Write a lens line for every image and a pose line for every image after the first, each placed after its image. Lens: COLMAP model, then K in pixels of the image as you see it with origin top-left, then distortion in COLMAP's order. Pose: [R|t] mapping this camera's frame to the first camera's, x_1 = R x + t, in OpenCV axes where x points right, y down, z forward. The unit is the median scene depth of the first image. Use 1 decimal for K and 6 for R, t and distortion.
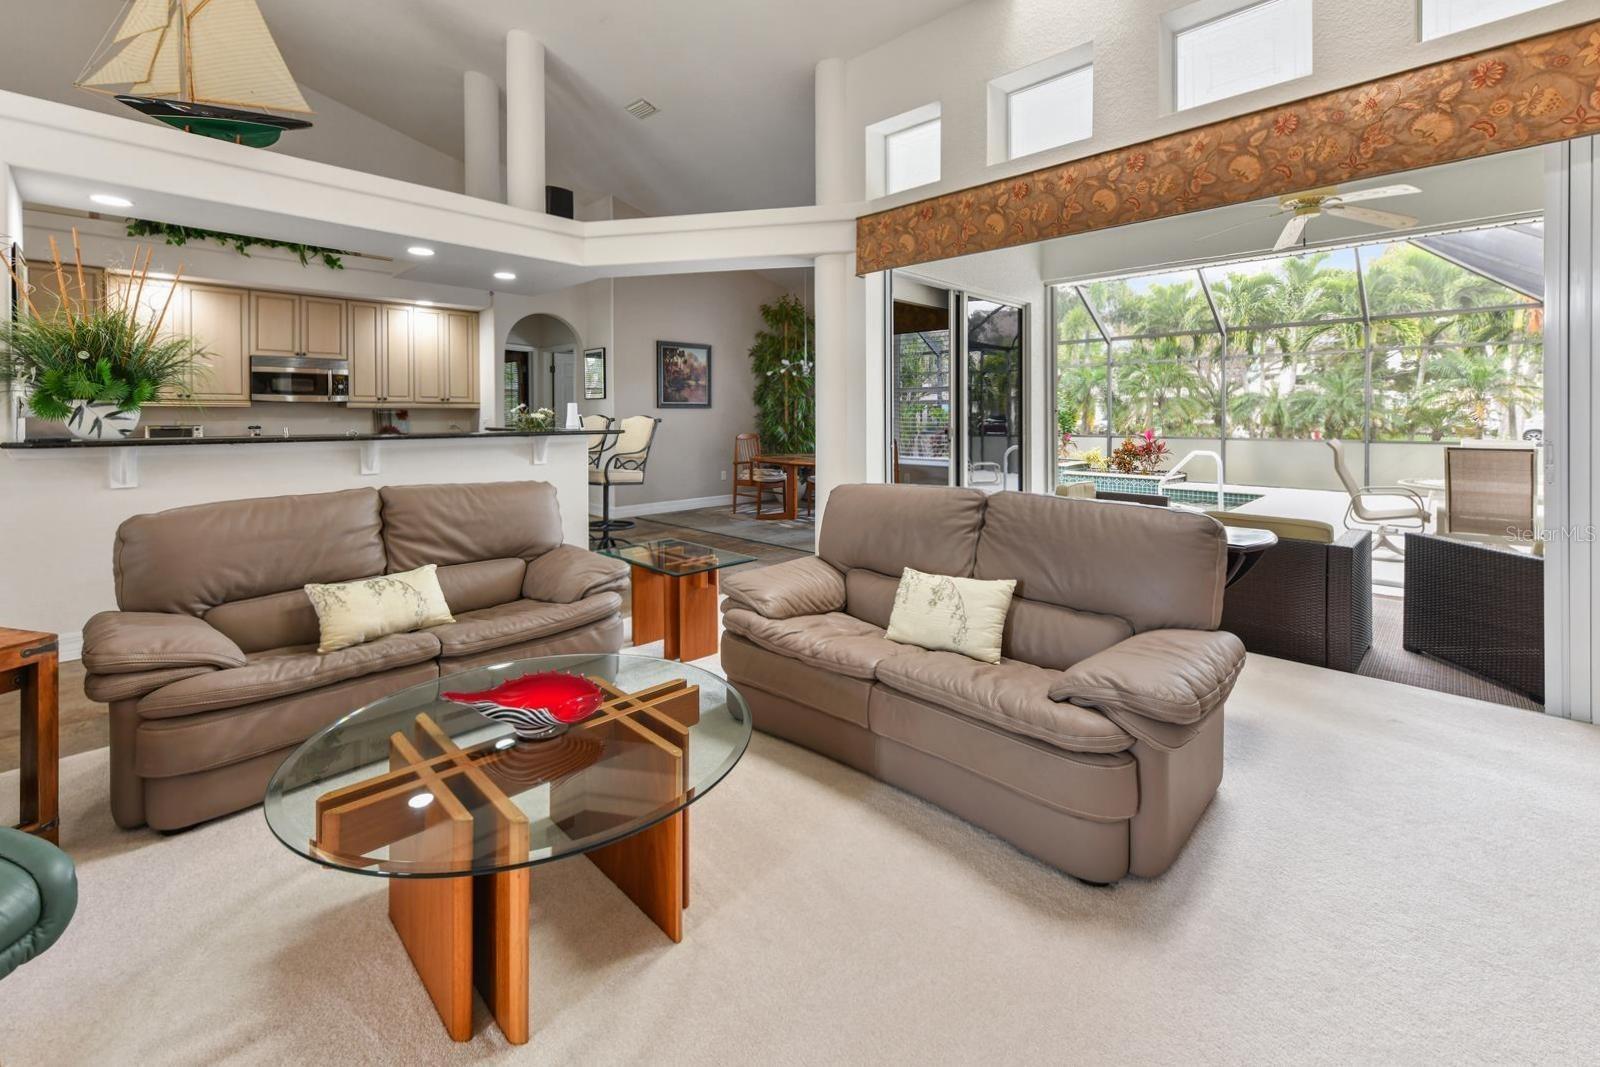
lens RADIAL K [[670.2, 0, 798.4], [0, 670.2, 413.8], [0, 0, 1]] dist [-0.000270, -0.000142]
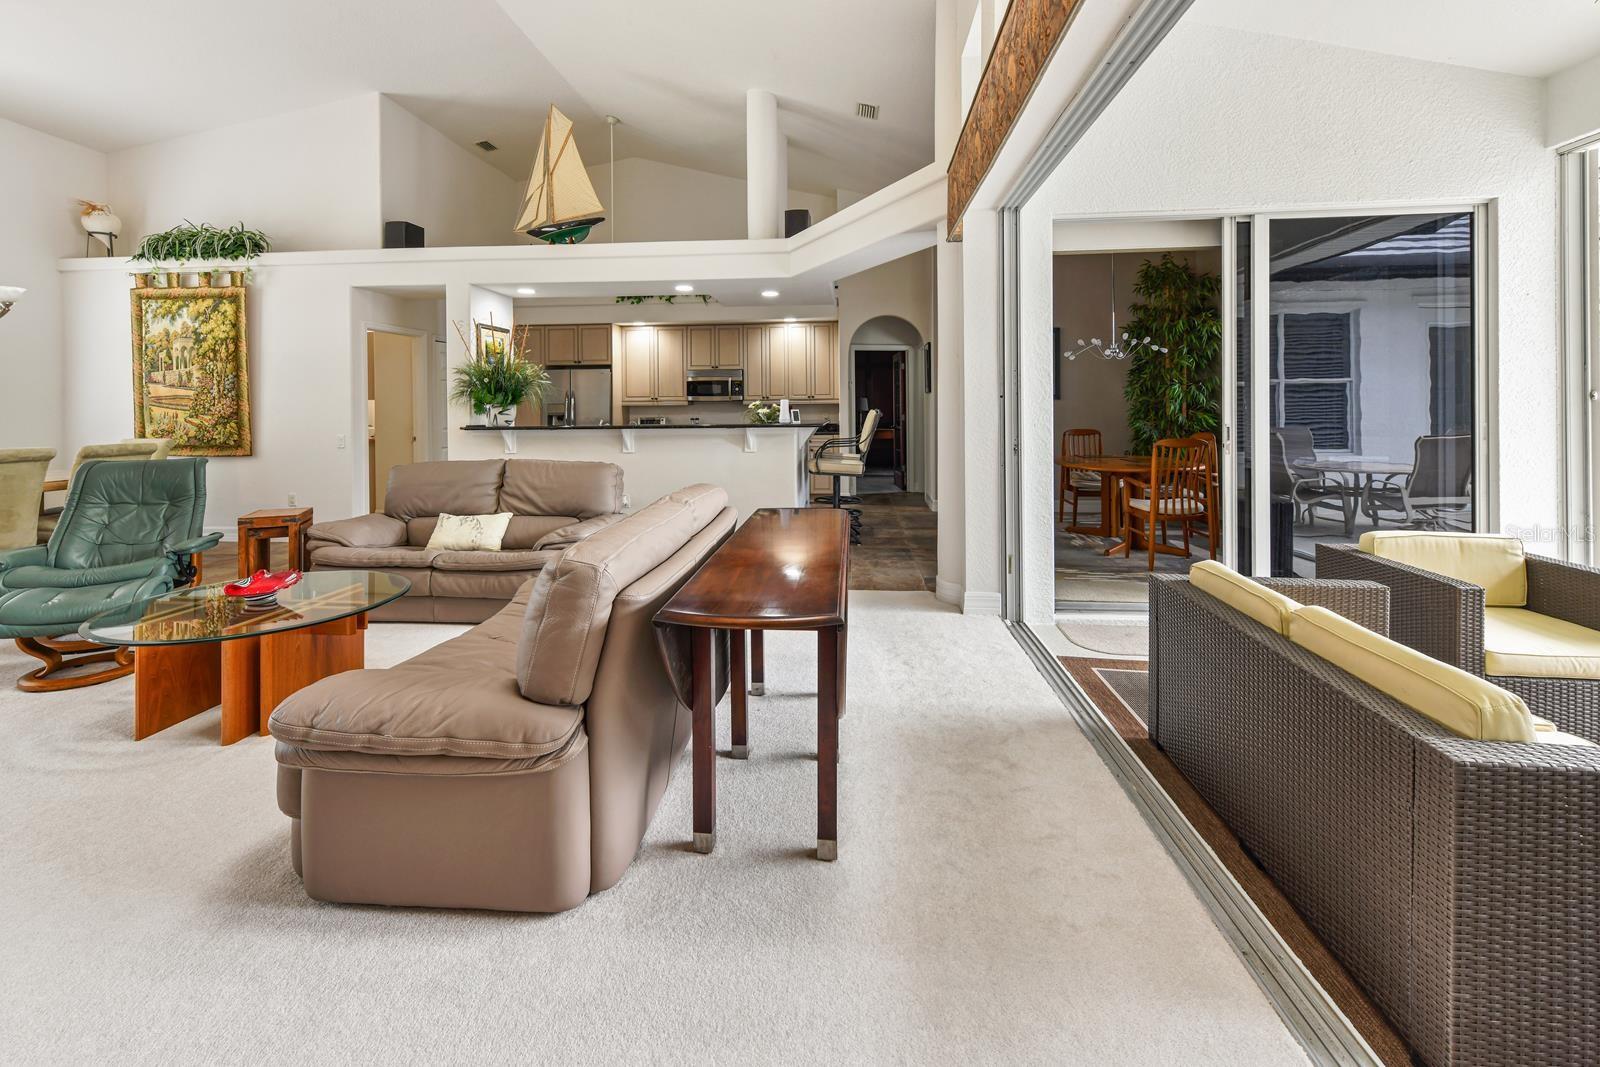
lens RADIAL K [[662.9, 0, 785.6], [0, 662.9, 391.0], [0, 0, 1]] dist [0.001470, -0.000020]
pose [[0.627215, -0.026887, -0.778382, 0.528852], [0.010616, 0.999606, -0.025975, -0.000826], [0.778774, 0.008028, 0.627254, 0.291440]]
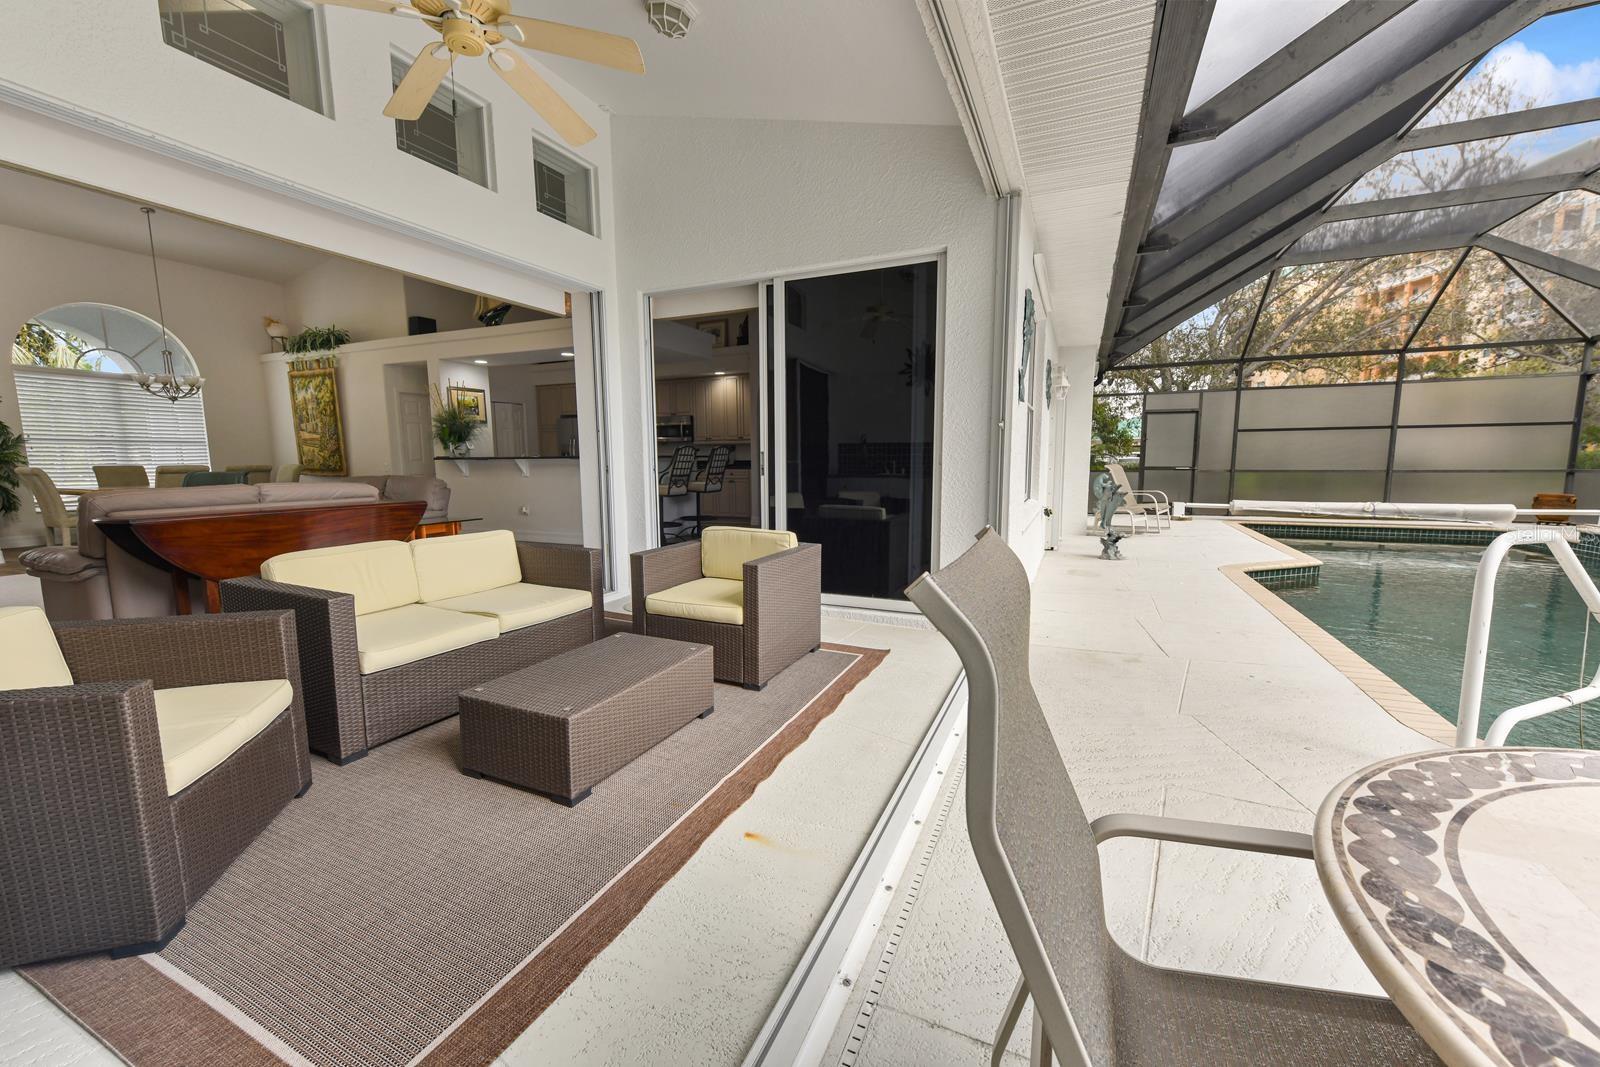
lens RADIAL K [[634.6, 0, 752.8], [0, 634.6, 534.0], [0, 0, 1]] dist [0.000261, 0.000059]
pose [[0.313882, 0.112661, -0.942754, 1.131759], [0.007196, 0.992624, 0.121016, 0.029211], [0.949435, -0.044769, 0.310756, 0.852931]]
